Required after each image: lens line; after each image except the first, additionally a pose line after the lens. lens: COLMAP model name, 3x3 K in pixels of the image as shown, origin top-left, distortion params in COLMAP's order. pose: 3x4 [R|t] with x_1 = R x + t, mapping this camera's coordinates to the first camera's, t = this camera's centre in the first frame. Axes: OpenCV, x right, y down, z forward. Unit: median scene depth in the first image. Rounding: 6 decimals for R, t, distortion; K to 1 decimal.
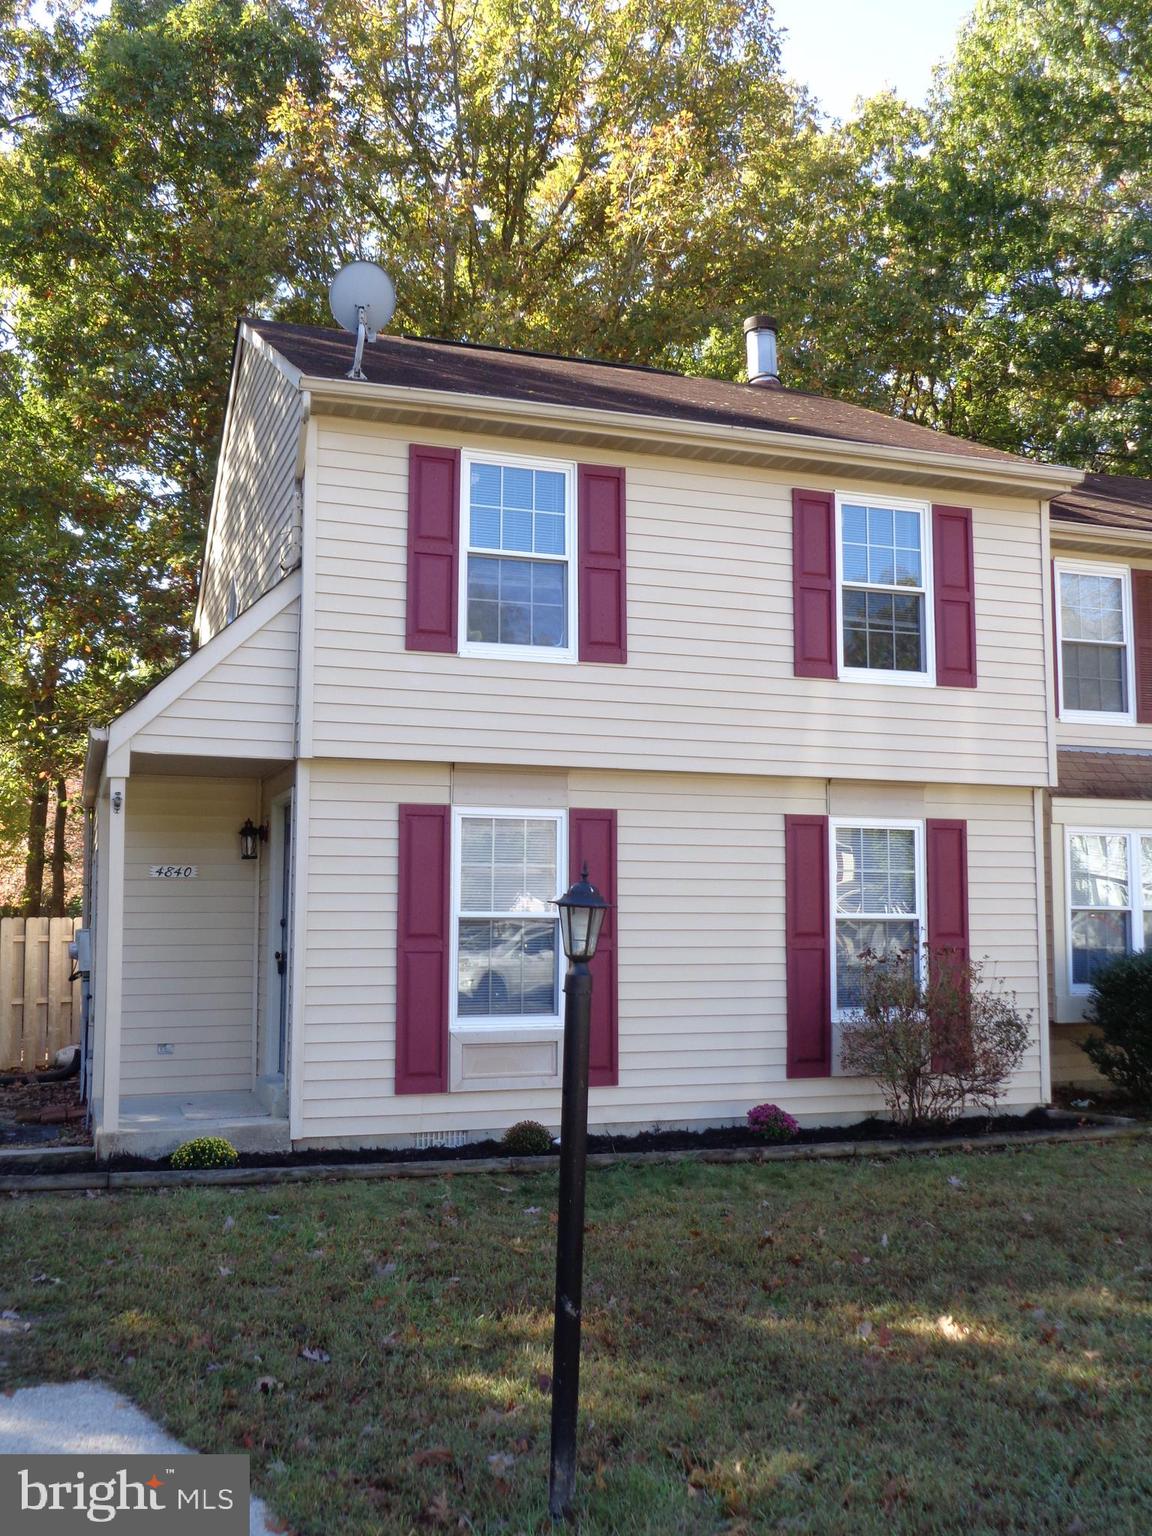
lens RADIAL K [[1444.1, 0, 577.5], [0, 1444.1, 768.1], [0, 0, 1]] dist [-0.022280, 0.000000]
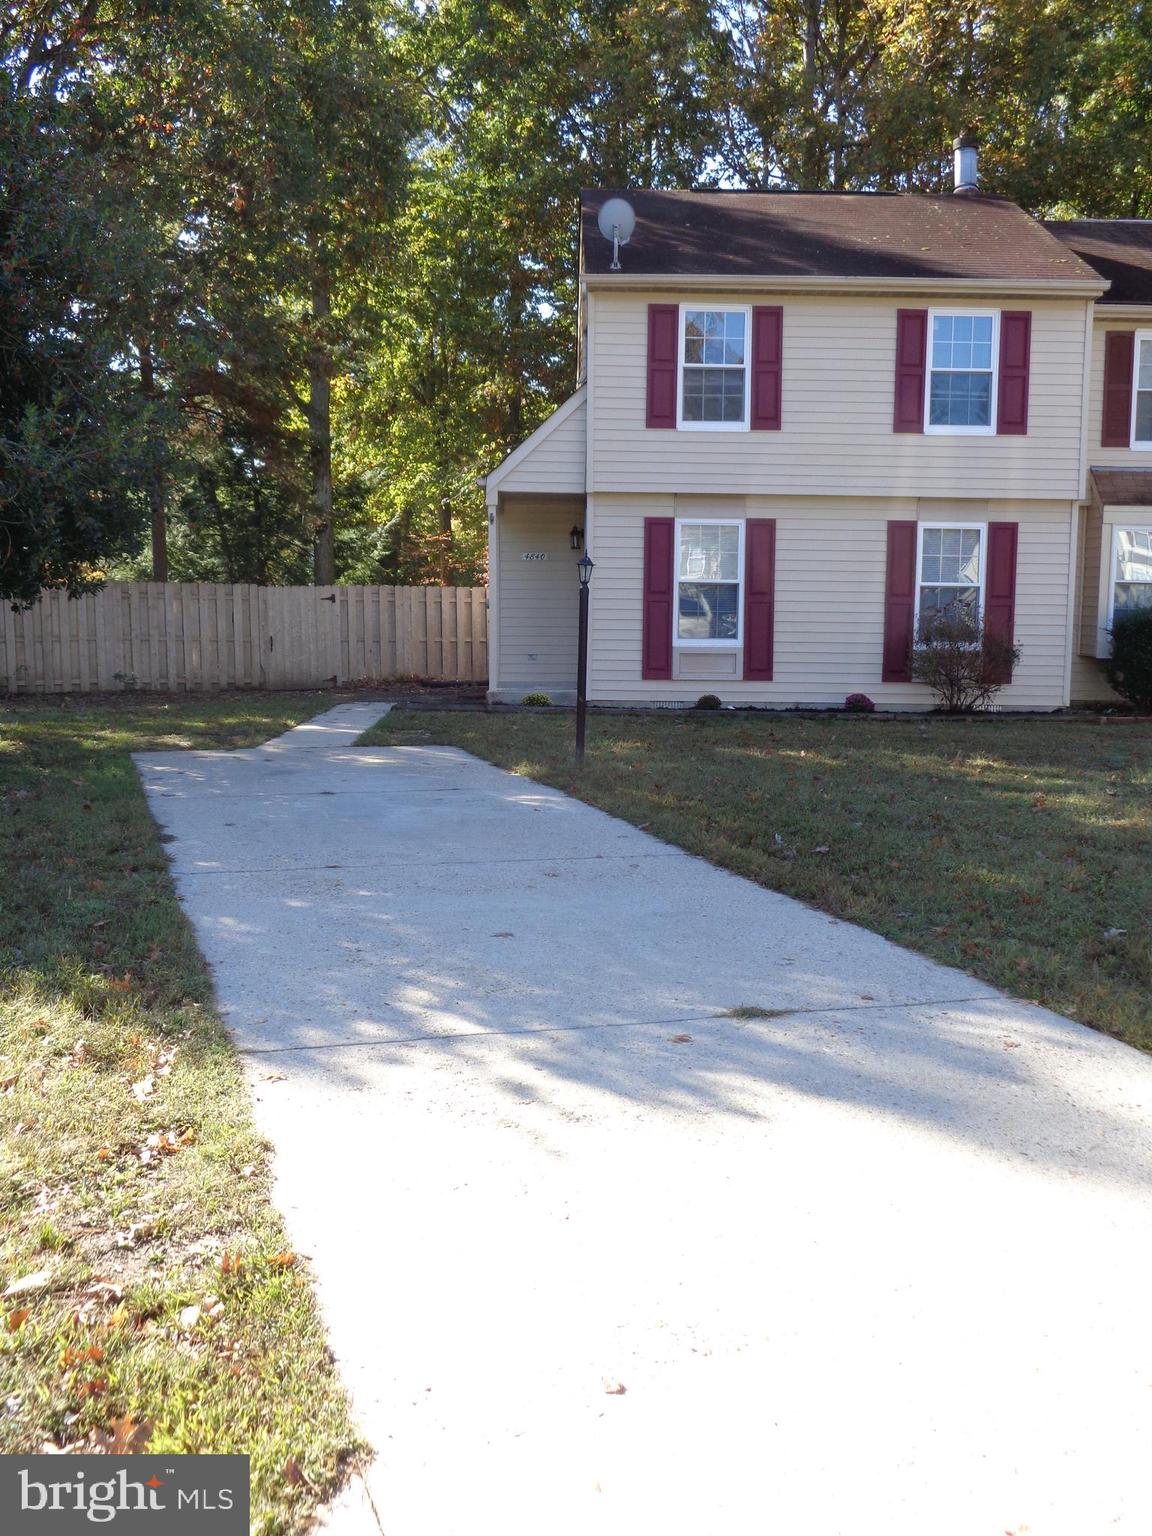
lens RADIAL K [[1444.1, 0, 575.7], [0, 1444.1, 768.4], [0, 0, 1]] dist [-0.022280, 0.000000]
pose [[0.945448, 0.045822, -0.322534, 0.362369], [0.023500, 0.977887, 0.207811, -0.041481], [0.324923, -0.204054, 0.923464, -0.686298]]
